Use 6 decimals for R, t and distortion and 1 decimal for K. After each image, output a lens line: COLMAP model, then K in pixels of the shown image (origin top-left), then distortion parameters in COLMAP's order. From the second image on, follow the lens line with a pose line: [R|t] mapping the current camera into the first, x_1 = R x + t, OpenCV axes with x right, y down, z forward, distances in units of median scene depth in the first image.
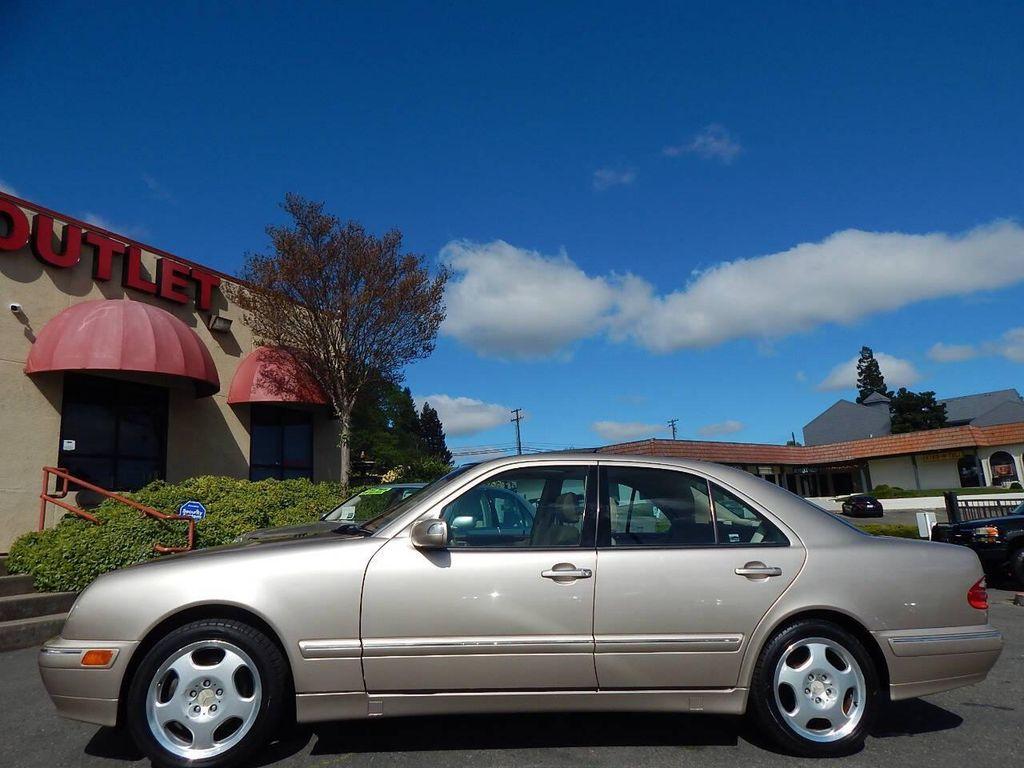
lens RADIAL K [[706.9, 0, 524.1], [0, 706.9, 379.5], [0, 0, 1]] dist [0.037033, -0.006691]
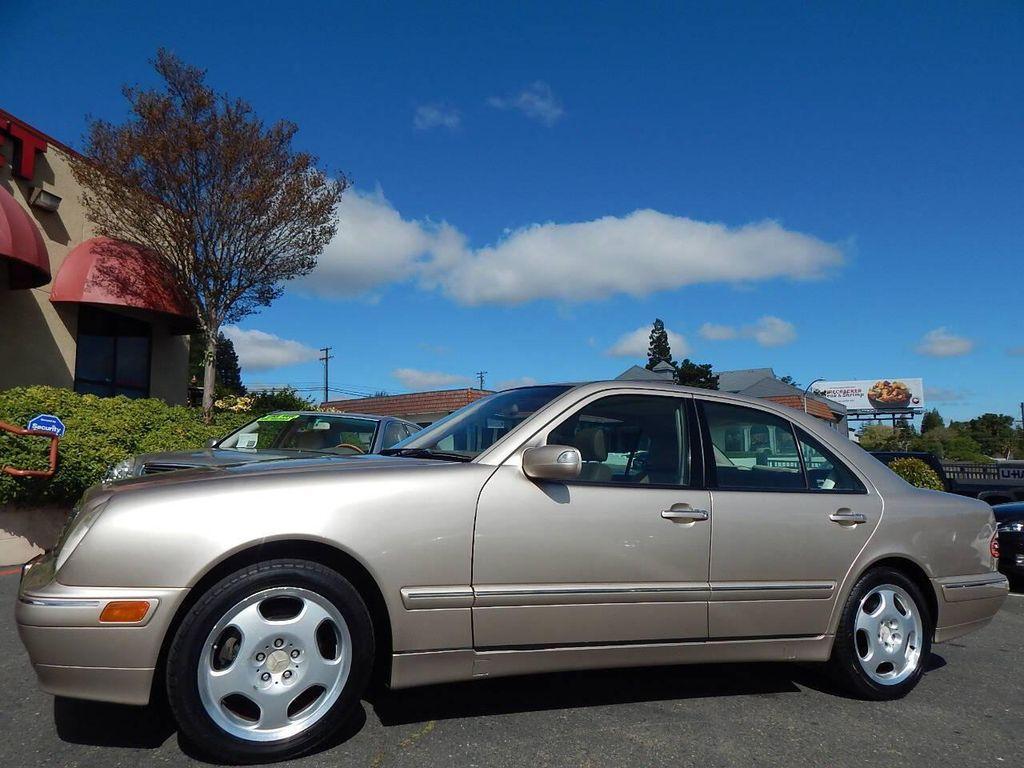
lens RADIAL K [[706.9, 0, 524.1], [0, 706.9, 379.5], [0, 0, 1]] dist [0.037033, -0.006691]
pose [[0.958199, 0.076783, 0.275605, -0.140536], [-0.096595, 0.993572, 0.059028, 0.026488], [-0.269301, -0.083183, 0.959457, 0.077592]]
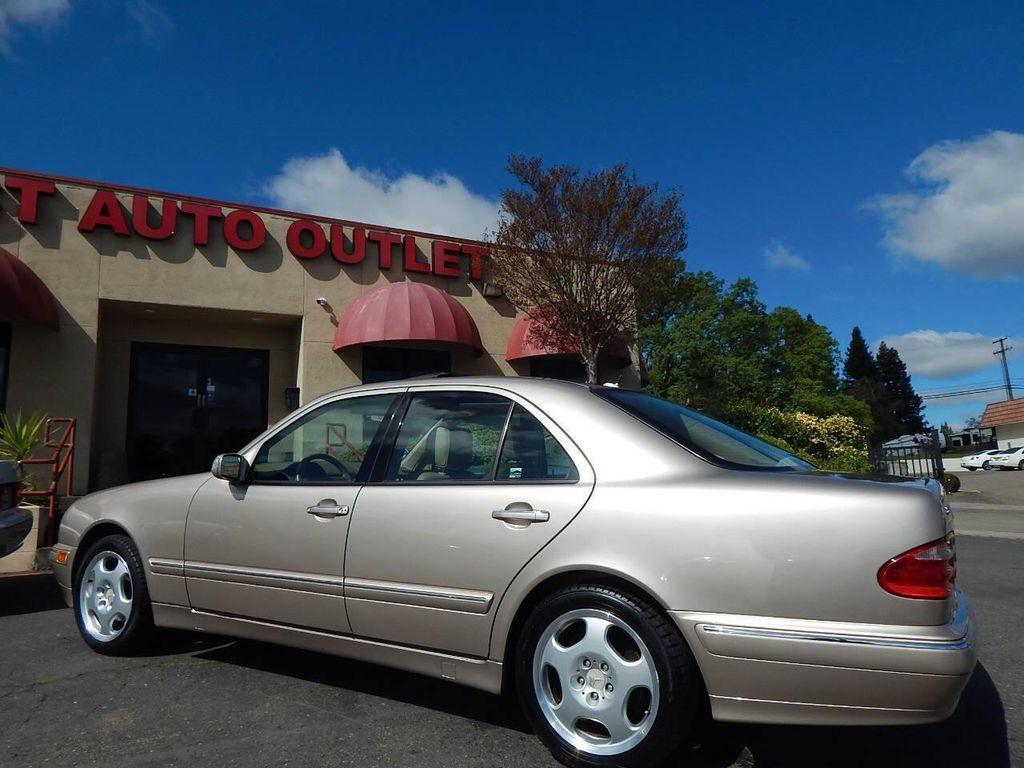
lens RADIAL K [[709.2, 0, 525.6], [0, 709.2, 381.9], [0, 0, 1]] dist [0.021645, -0.006720]
pose [[0.803179, -0.069251, -0.591700, 0.301188], [0.109907, 0.993396, 0.032924, 0.039096], [0.585512, -0.091475, 0.805486, 0.154473]]
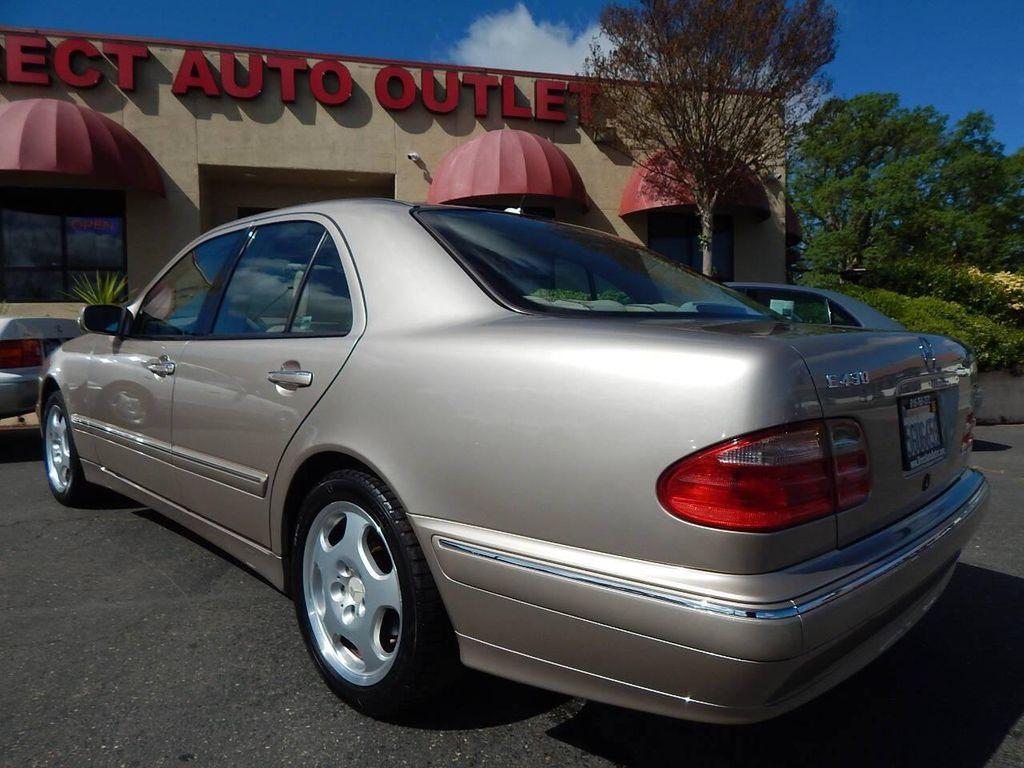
lens RADIAL K [[709.2, 0, 525.6], [0, 709.2, 381.9], [0, 0, 1]] dist [0.021645, -0.006720]
pose [[0.618259, 0.056281, -0.783957, 0.340664], [0.135647, 0.974826, 0.176960, 0.077125], [0.774181, -0.215748, 0.595060, 0.311668]]
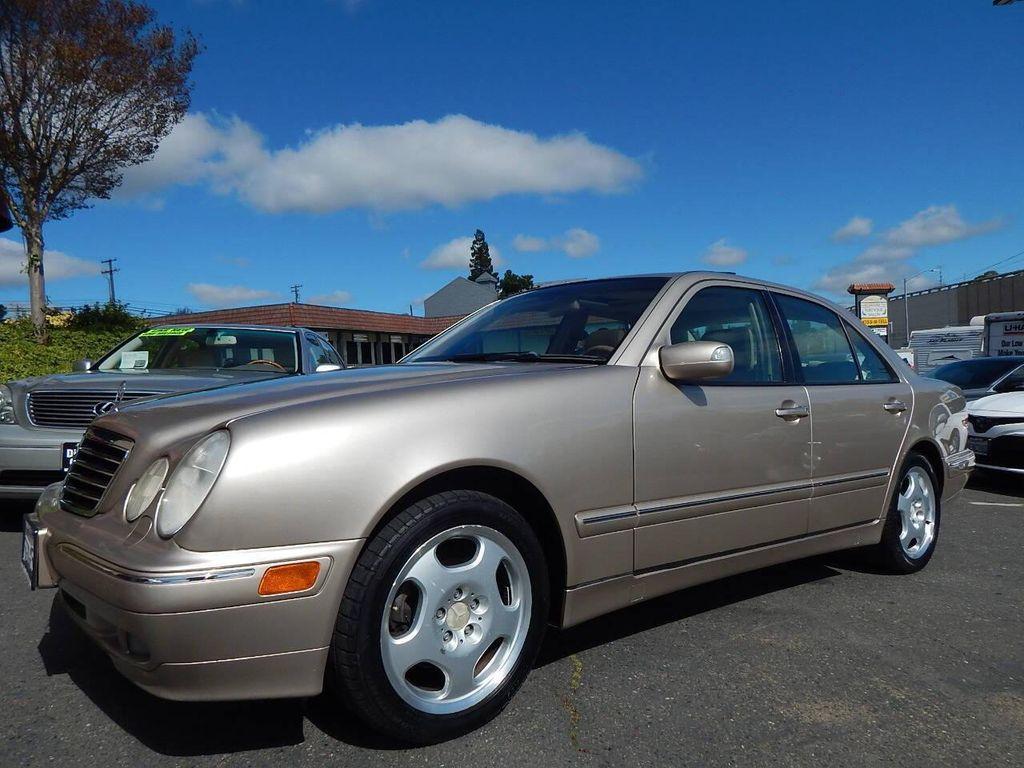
lens RADIAL K [[706.9, 0, 524.1], [0, 706.9, 379.5], [0, 0, 1]] dist [0.037033, -0.006691]
pose [[0.857848, -0.001005, 0.513903, -0.230682], [-0.092586, 0.983333, 0.156475, 0.049207], [-0.505495, -0.181812, 0.843457, 0.165285]]
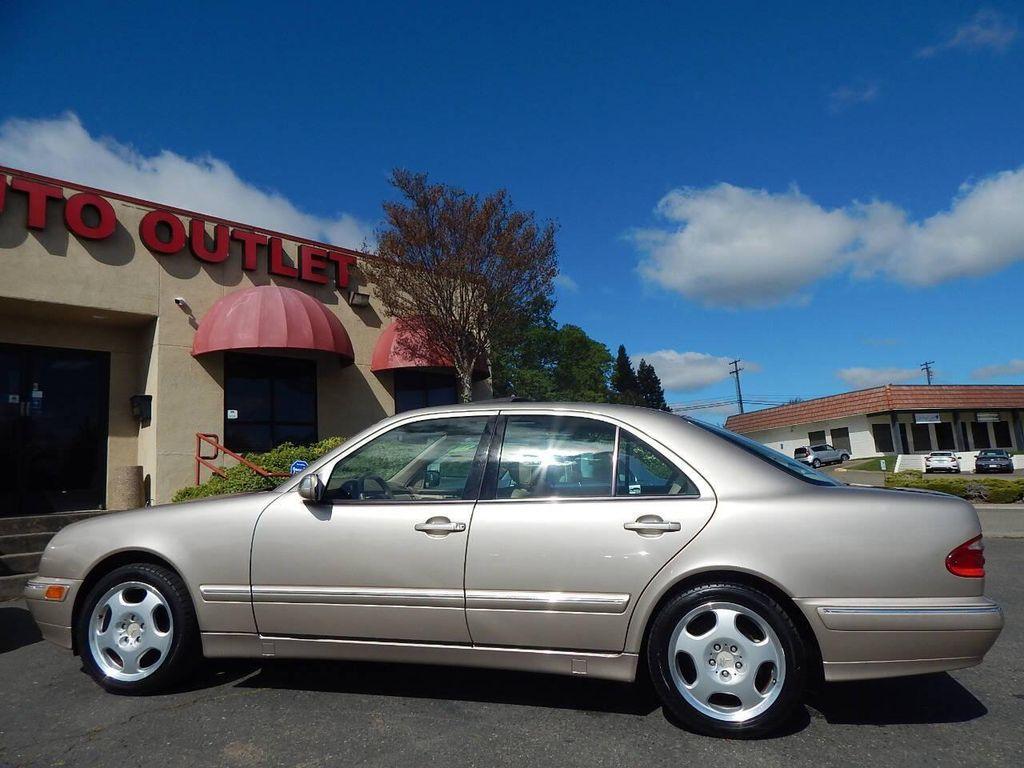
lens RADIAL K [[706.9, 0, 524.1], [0, 706.9, 379.5], [0, 0, 1]] dist [0.037033, -0.006691]
pose [[0.947438, -0.053072, -0.315508, 0.176436], [0.071792, 0.996264, 0.048003, 0.012594], [0.311782, -0.068131, 0.947708, 0.047624]]
